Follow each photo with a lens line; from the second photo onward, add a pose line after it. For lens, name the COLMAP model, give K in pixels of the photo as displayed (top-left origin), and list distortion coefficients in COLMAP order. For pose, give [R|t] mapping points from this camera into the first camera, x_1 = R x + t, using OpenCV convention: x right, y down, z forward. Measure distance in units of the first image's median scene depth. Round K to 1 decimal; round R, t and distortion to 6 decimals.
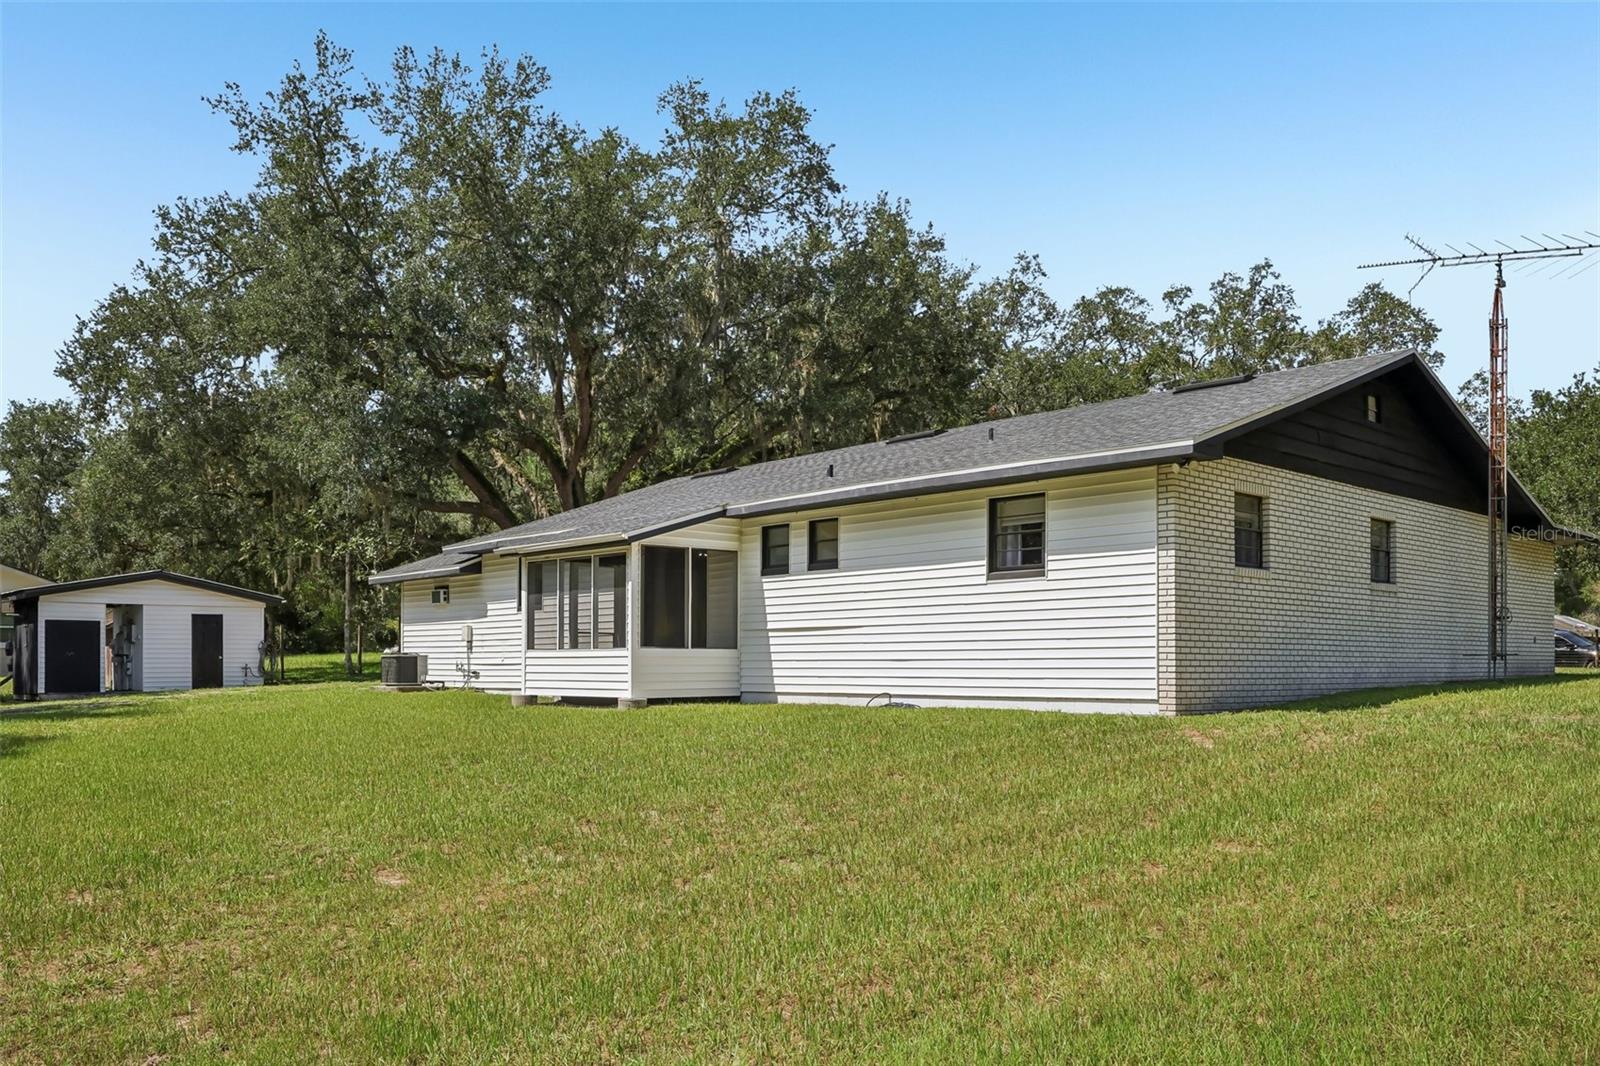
lens RADIAL K [[1249.8, 0, 808.1], [0, 1249.8, 540.9], [0, 0, 1]] dist [-0.000240, 0.001529]
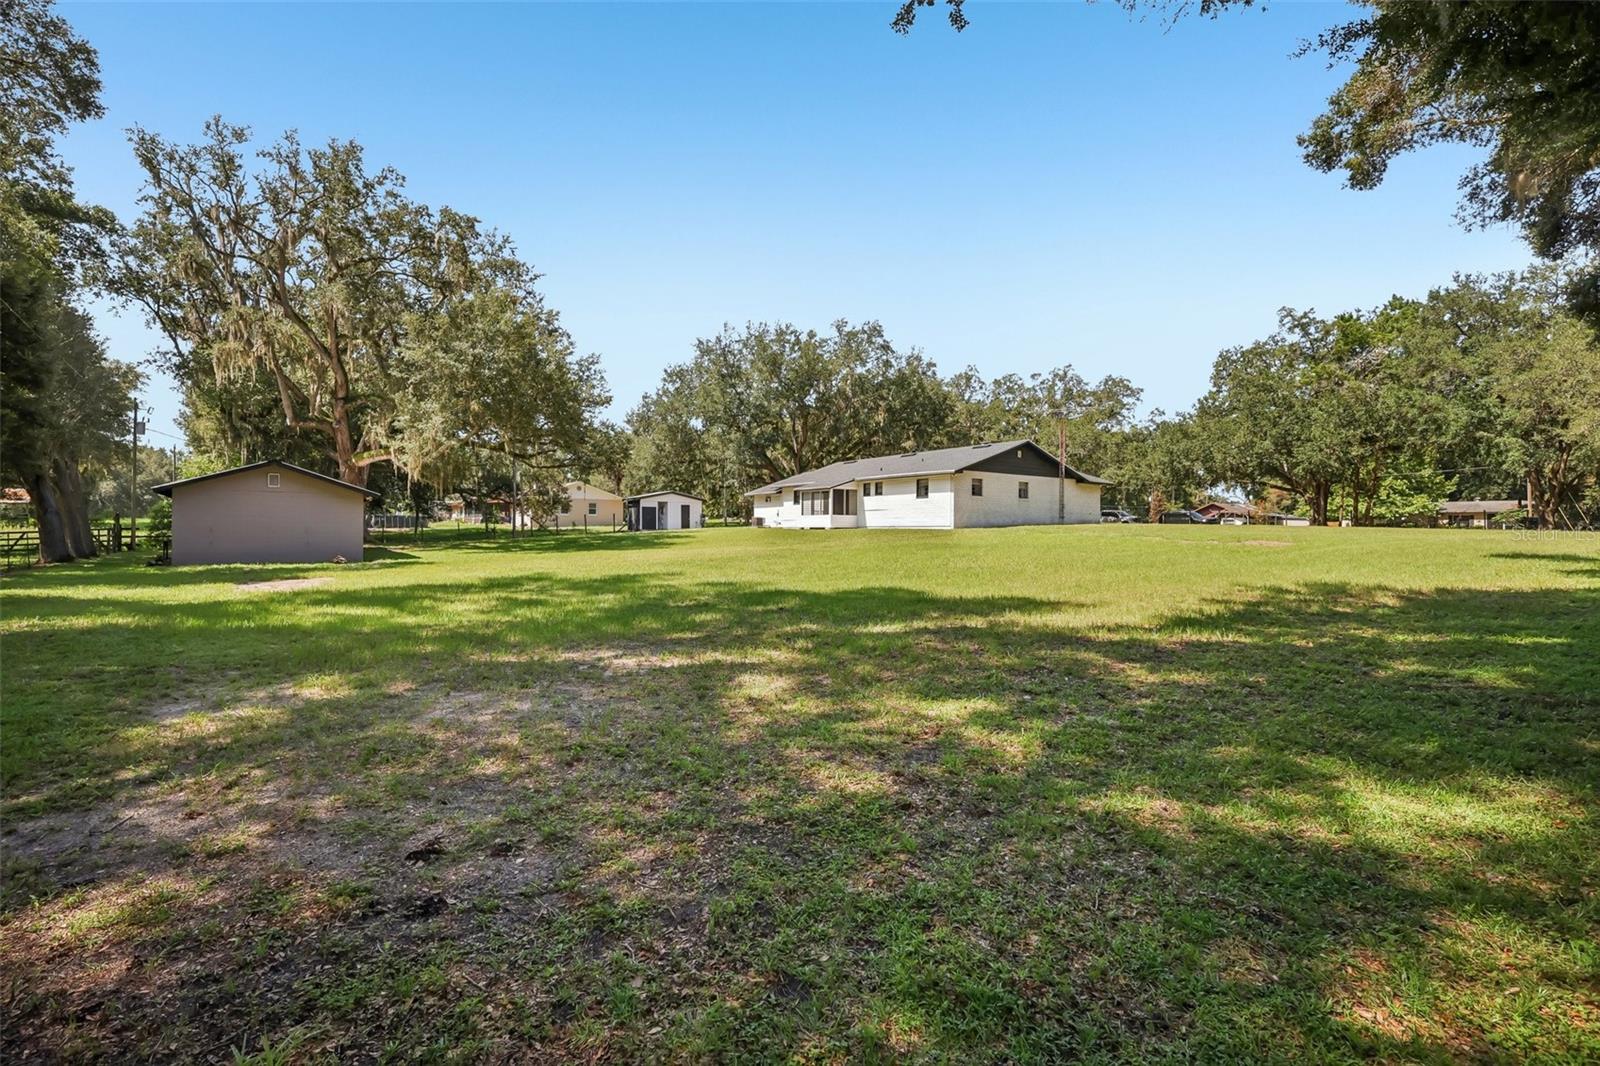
lens RADIAL K [[748.2, 0, 792.2], [0, 748.2, 540.6], [0, 0, 1]] dist [-0.003789, 0.000197]
pose [[0.989342, 0.007987, -0.145391, 0.061796], [0.008239, 0.993825, 0.110655, -0.069984], [0.145377, -0.110673, 0.983167, -0.990617]]
